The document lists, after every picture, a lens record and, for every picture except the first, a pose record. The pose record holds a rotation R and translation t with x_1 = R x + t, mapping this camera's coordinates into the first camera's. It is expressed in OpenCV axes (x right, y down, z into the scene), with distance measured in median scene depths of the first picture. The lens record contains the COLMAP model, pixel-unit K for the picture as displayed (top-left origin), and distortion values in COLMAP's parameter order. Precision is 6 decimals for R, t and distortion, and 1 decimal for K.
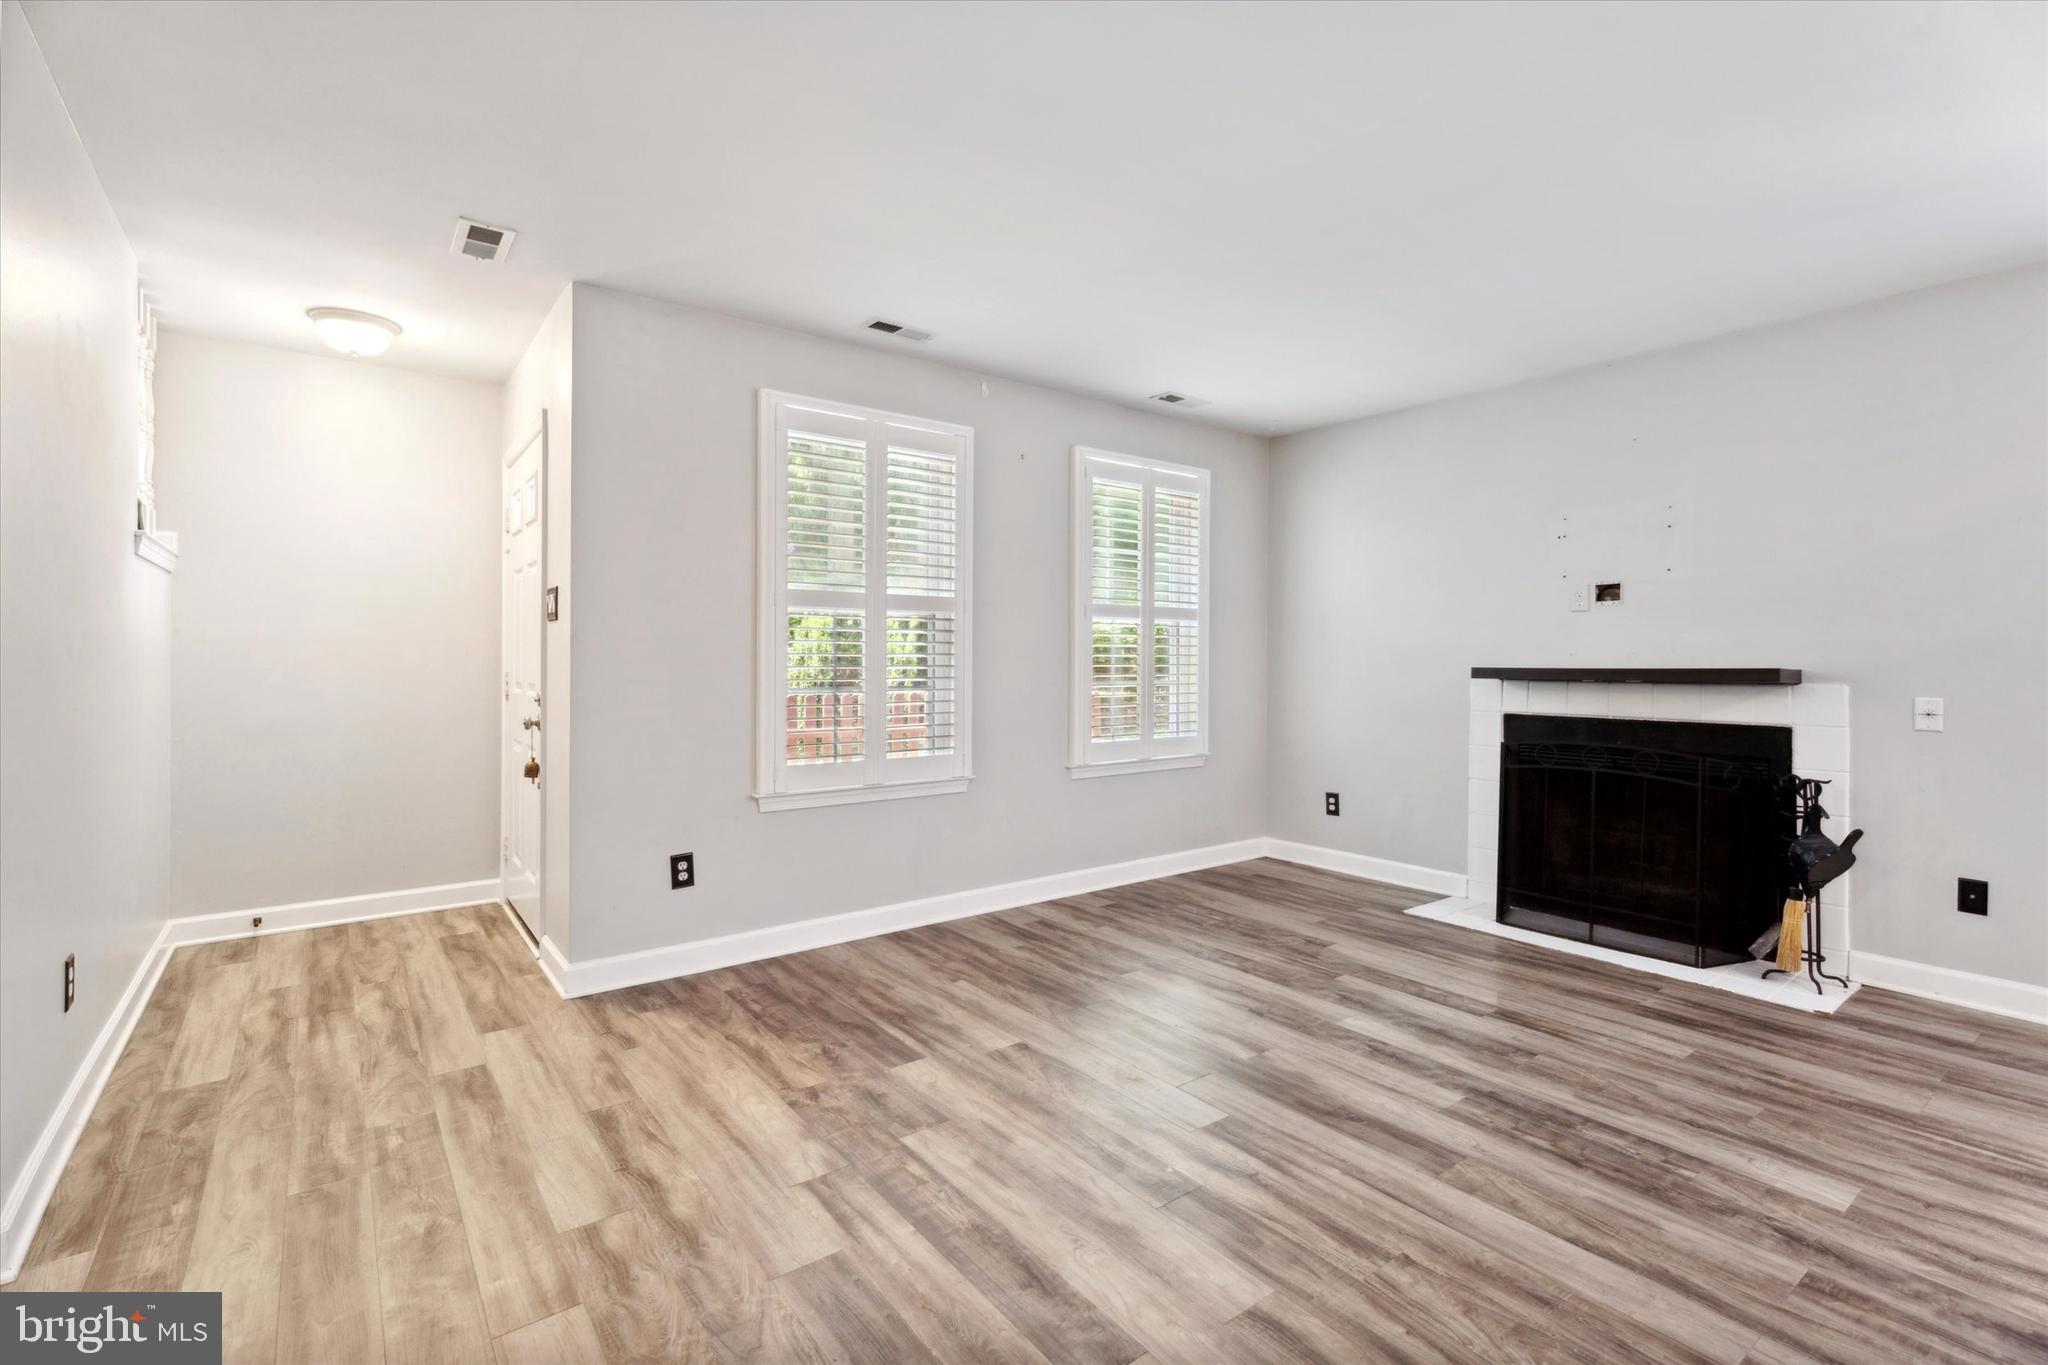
lens RADIAL K [[928.1, 0, 1021.0], [0, 928.1, 647.8], [0, 0, 1]] dist [0.000226, 0.000270]
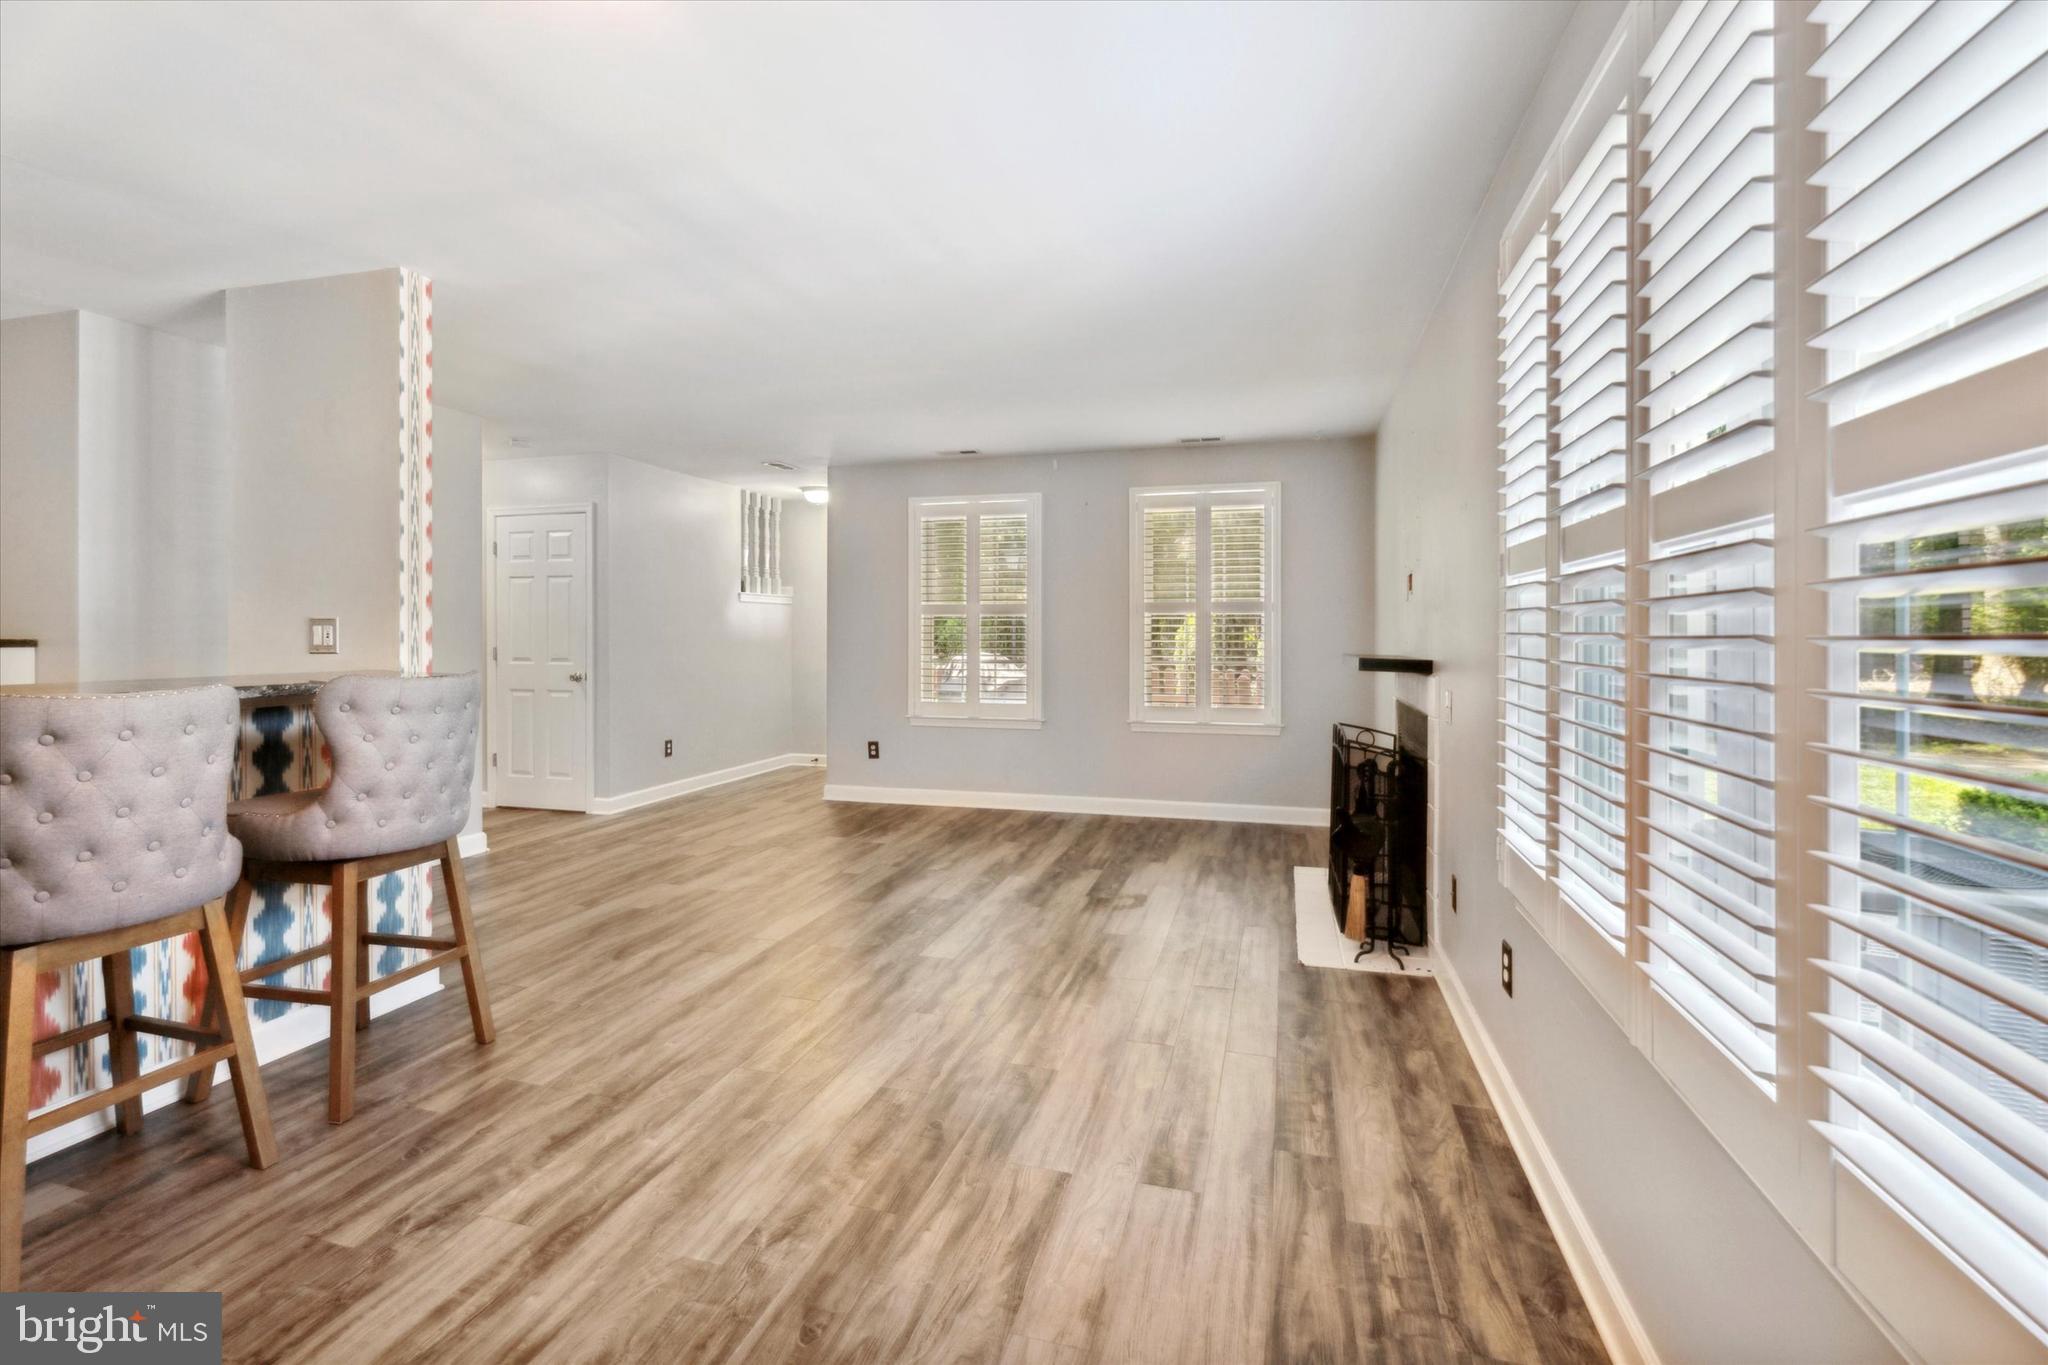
lens RADIAL K [[928.1, 0, 1021.0], [0, 928.1, 647.8], [0, 0, 1]] dist [0.000226, 0.000270]
pose [[0.610385, 0.009046, -0.792053, 1.399475], [0.007933, 0.999815, 0.017532, -0.010822], [0.792065, -0.016984, 0.610201, 0.041276]]
